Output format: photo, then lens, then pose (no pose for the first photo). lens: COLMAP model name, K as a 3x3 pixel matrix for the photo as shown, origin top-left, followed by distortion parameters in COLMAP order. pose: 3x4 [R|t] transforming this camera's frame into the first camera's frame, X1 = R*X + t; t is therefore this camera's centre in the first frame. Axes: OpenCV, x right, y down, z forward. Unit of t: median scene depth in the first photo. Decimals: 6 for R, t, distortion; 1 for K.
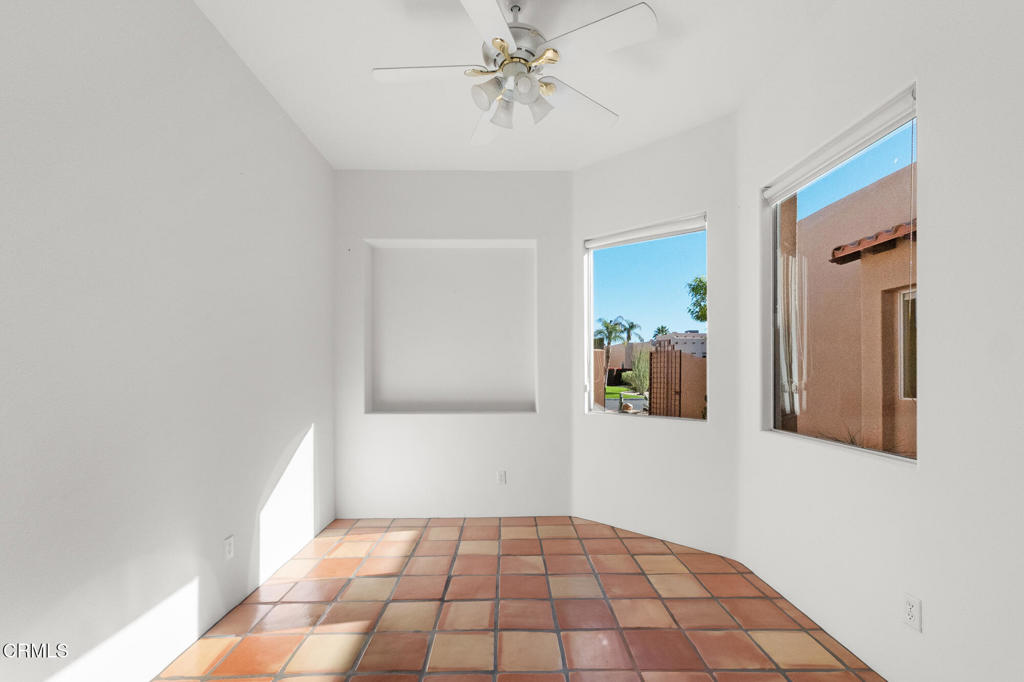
lens RADIAL K [[442.9, 0, 506.5], [0, 442.9, 372.8], [0, 0, 1]] dist [0.001219, 0.000486]
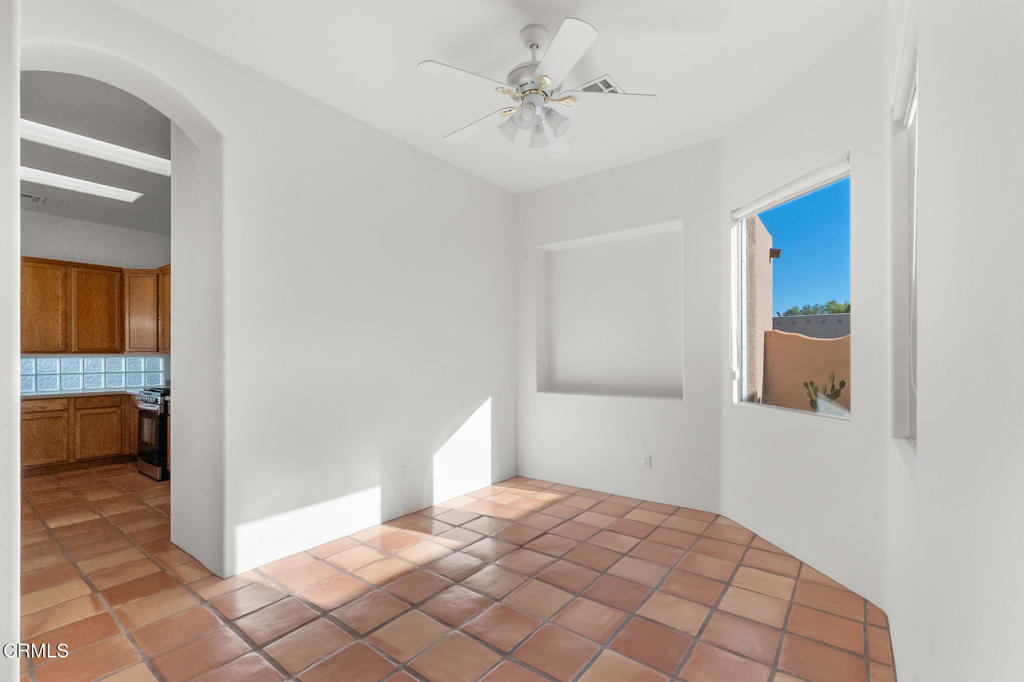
lens RADIAL K [[442.9, 0, 534.6], [0, 442.9, 357.4], [0, 0, 1]] dist [0.001219, 0.000486]
pose [[0.794134, 0.000326, -0.607743, 0.454331], [-0.002616, 0.999992, -0.002882, 0.002893], [0.607737, 0.003878, 0.794129, 0.047700]]
